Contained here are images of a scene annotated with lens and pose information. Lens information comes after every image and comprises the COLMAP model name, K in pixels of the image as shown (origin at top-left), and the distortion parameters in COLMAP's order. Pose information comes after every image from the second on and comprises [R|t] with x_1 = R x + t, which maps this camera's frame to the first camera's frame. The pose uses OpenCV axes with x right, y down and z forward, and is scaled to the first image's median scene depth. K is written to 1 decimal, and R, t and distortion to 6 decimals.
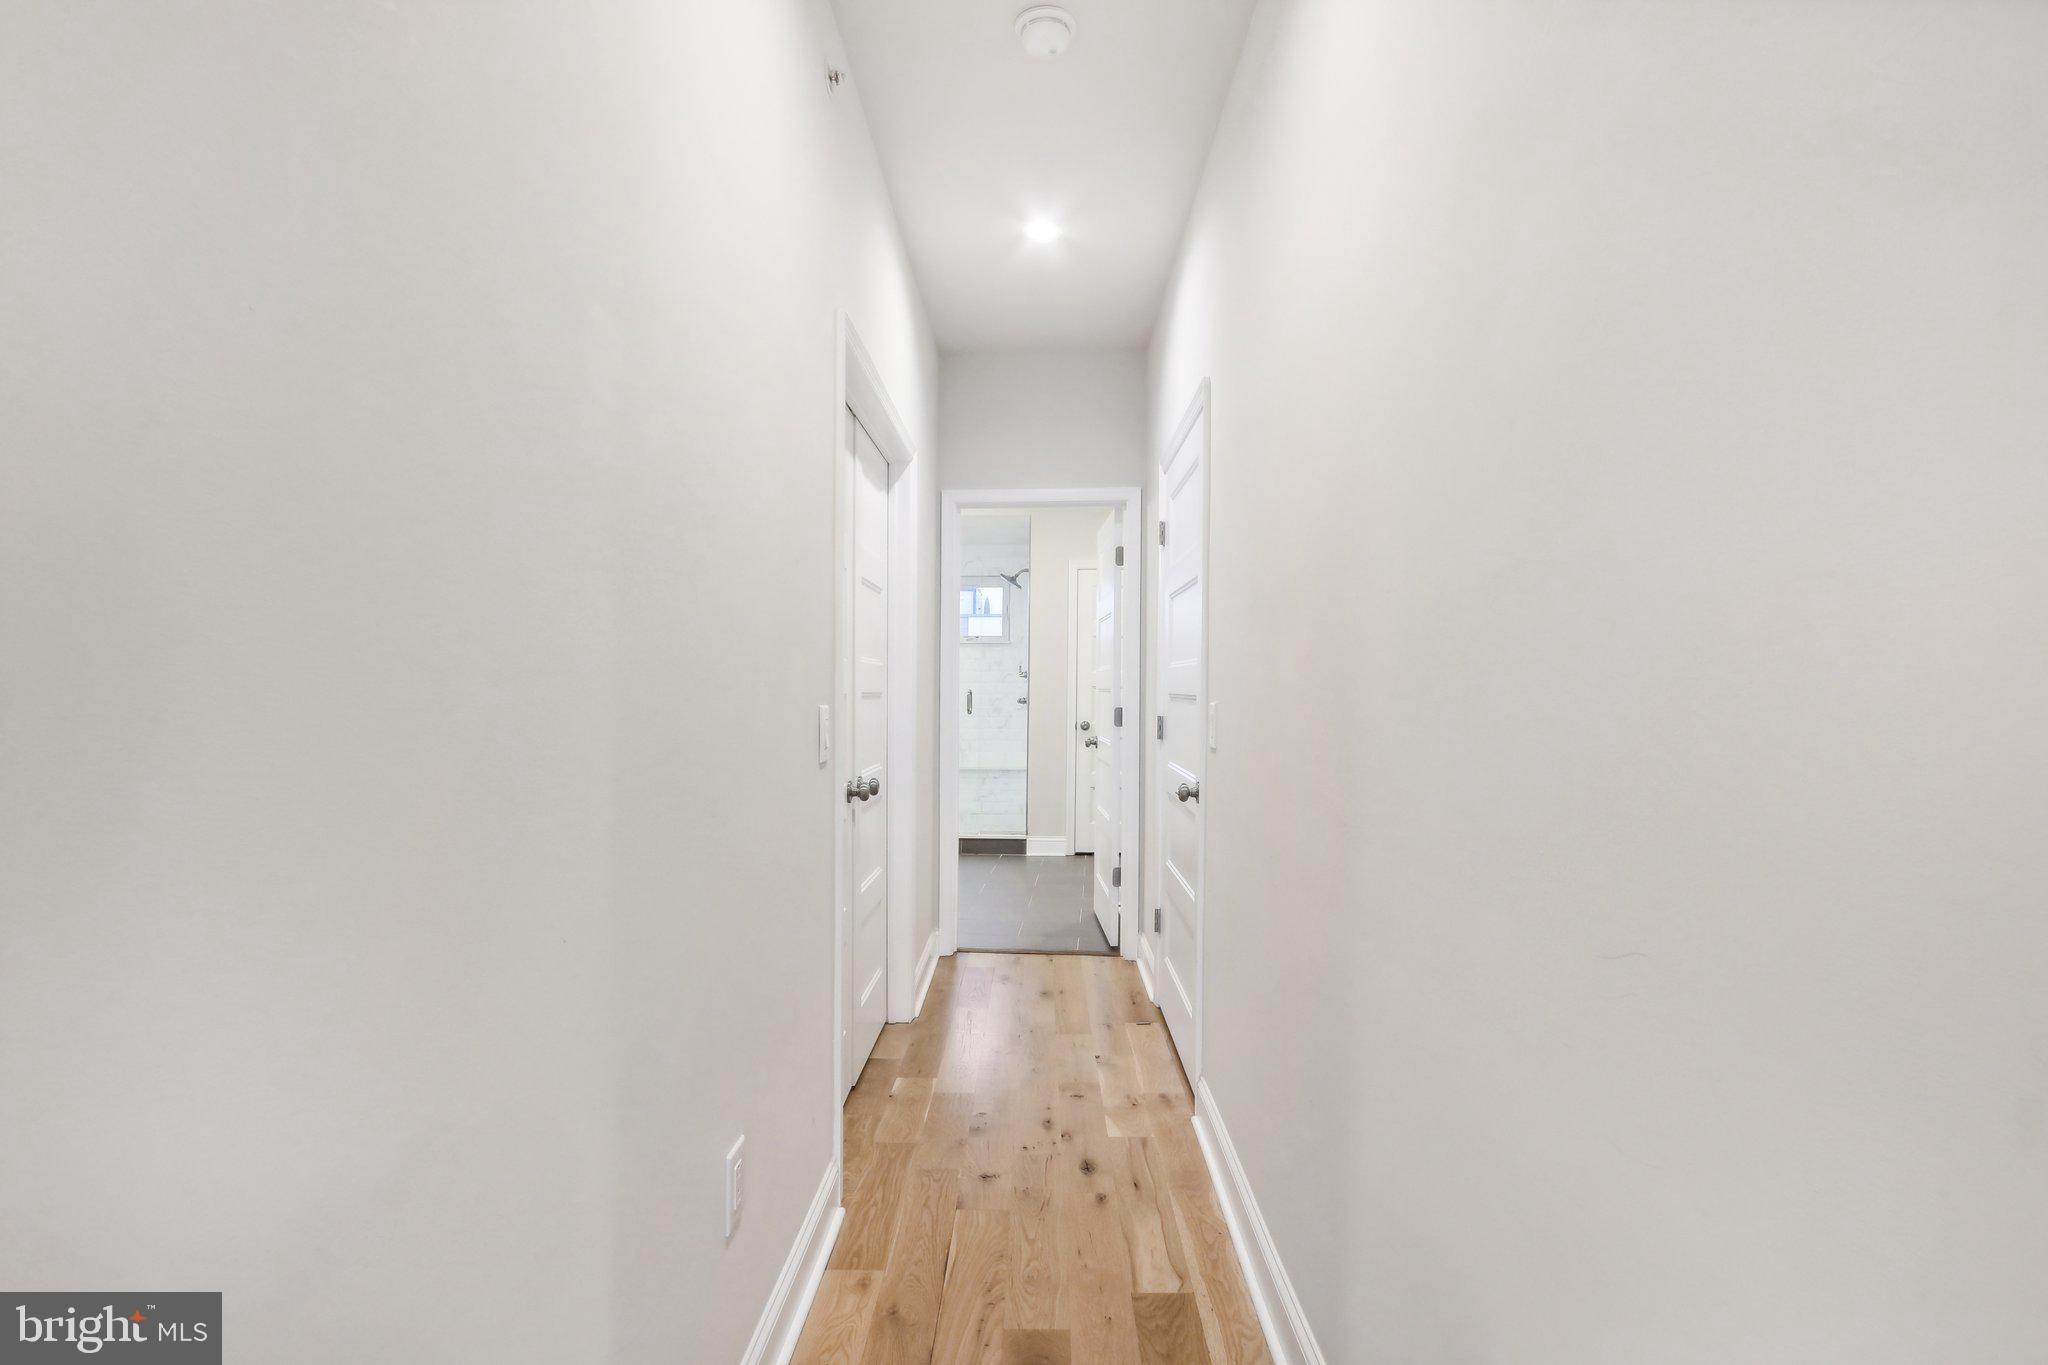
lens RADIAL K [[964.6, 0, 1023.3], [0, 964.6, 688.8], [0, 0, 1]] dist [-0.011386, -0.000547]
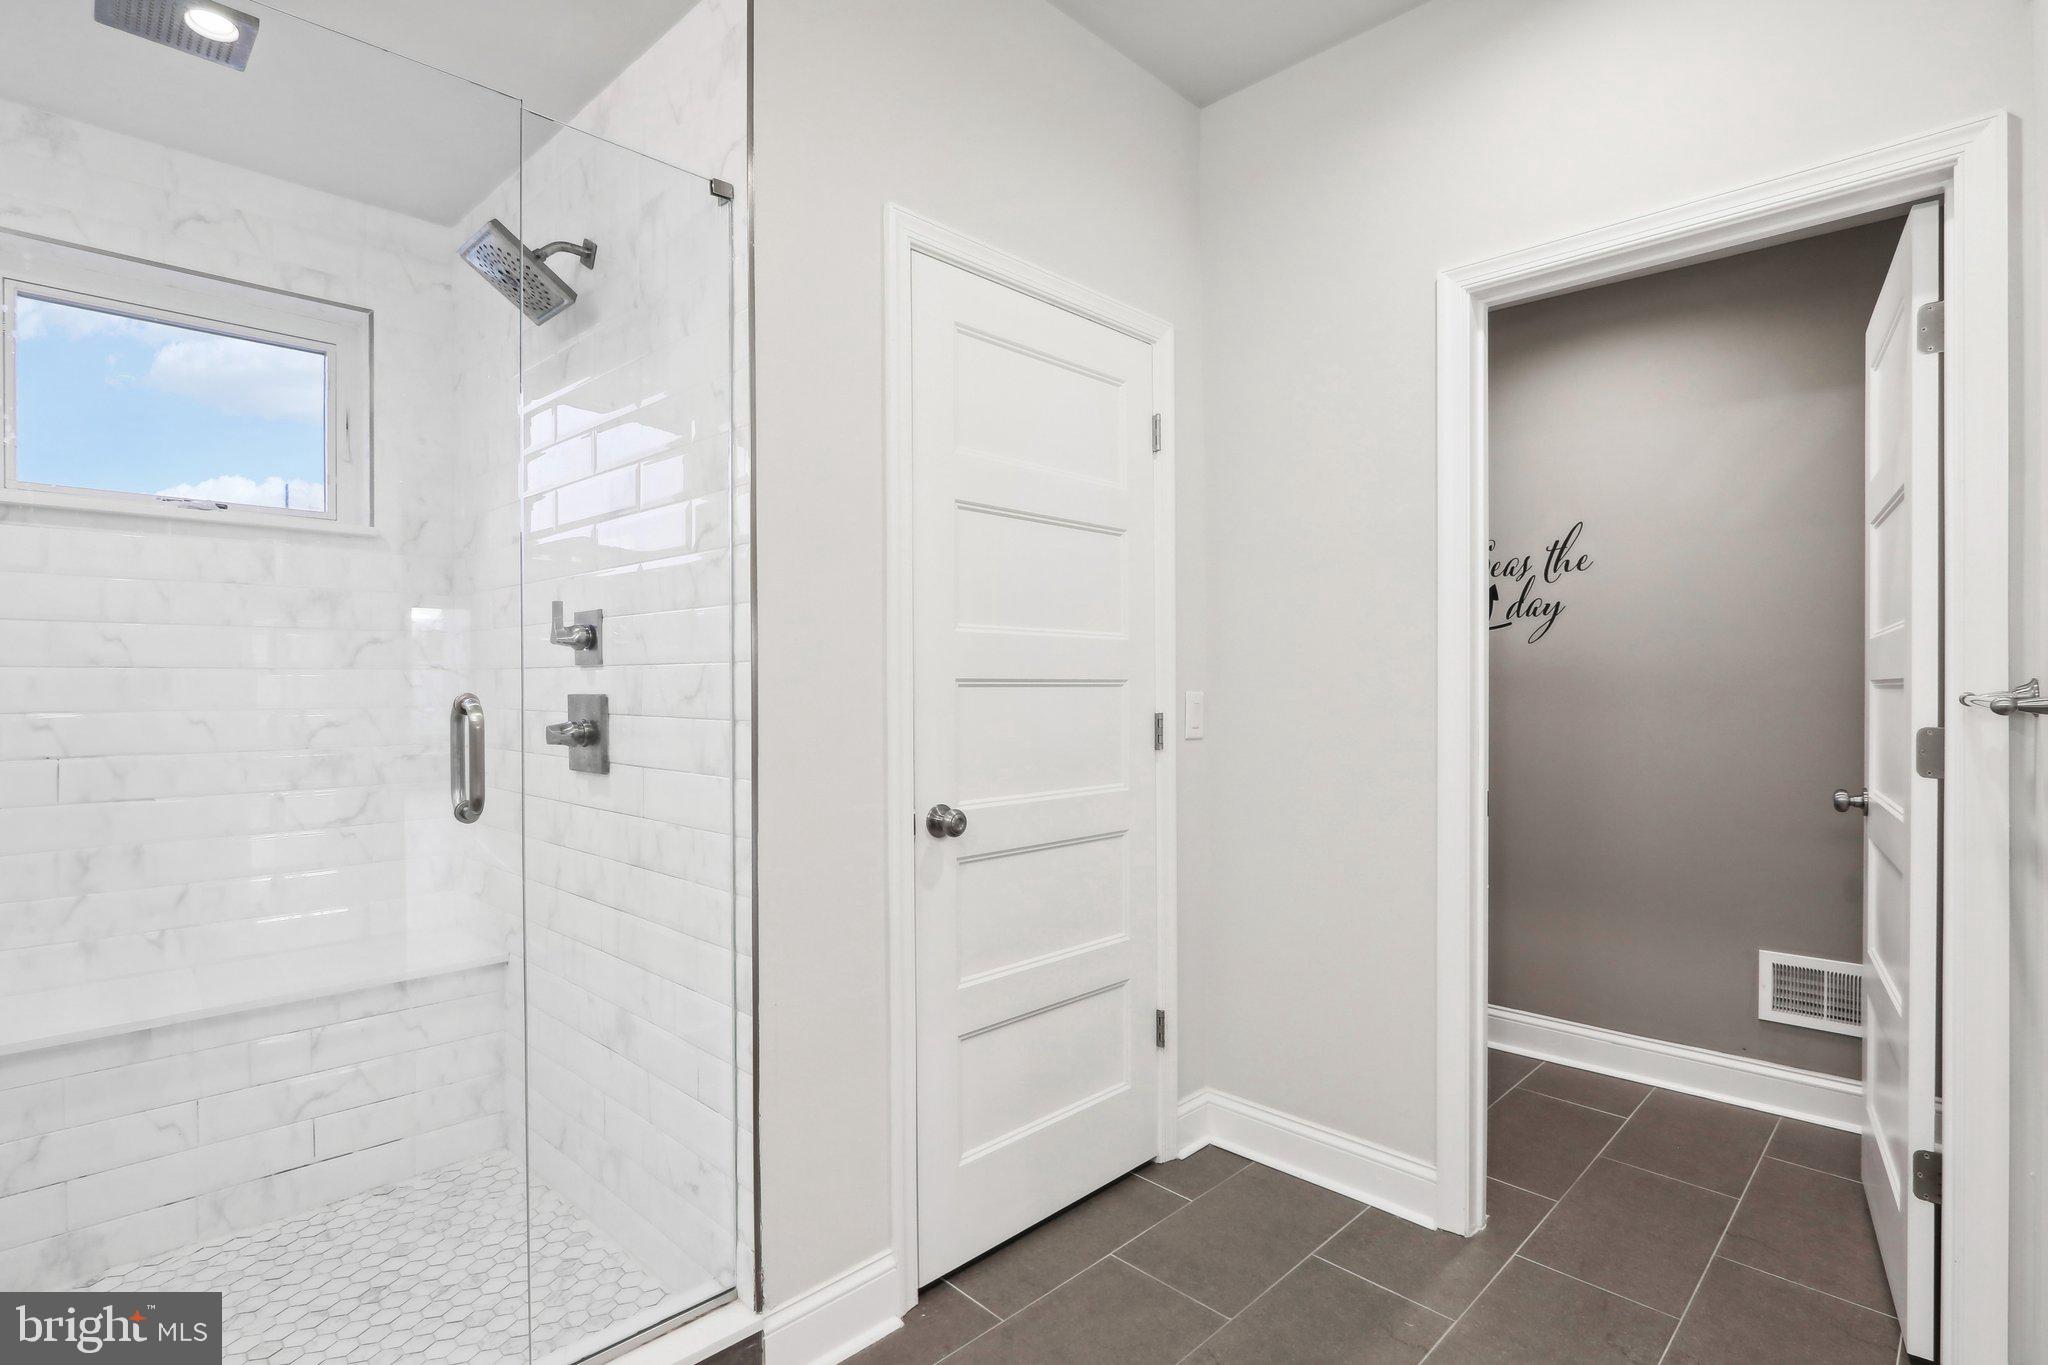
lens RADIAL K [[964.6, 0, 1018.5], [0, 964.6, 694.2], [0, 0, 1]] dist [-0.011386, -0.000547]
pose [[0.660929, -0.013949, 0.750319, -0.127486], [0.003689, 0.999876, 0.015339, -0.002255], [-0.750439, -0.007370, 0.660898, 0.795749]]
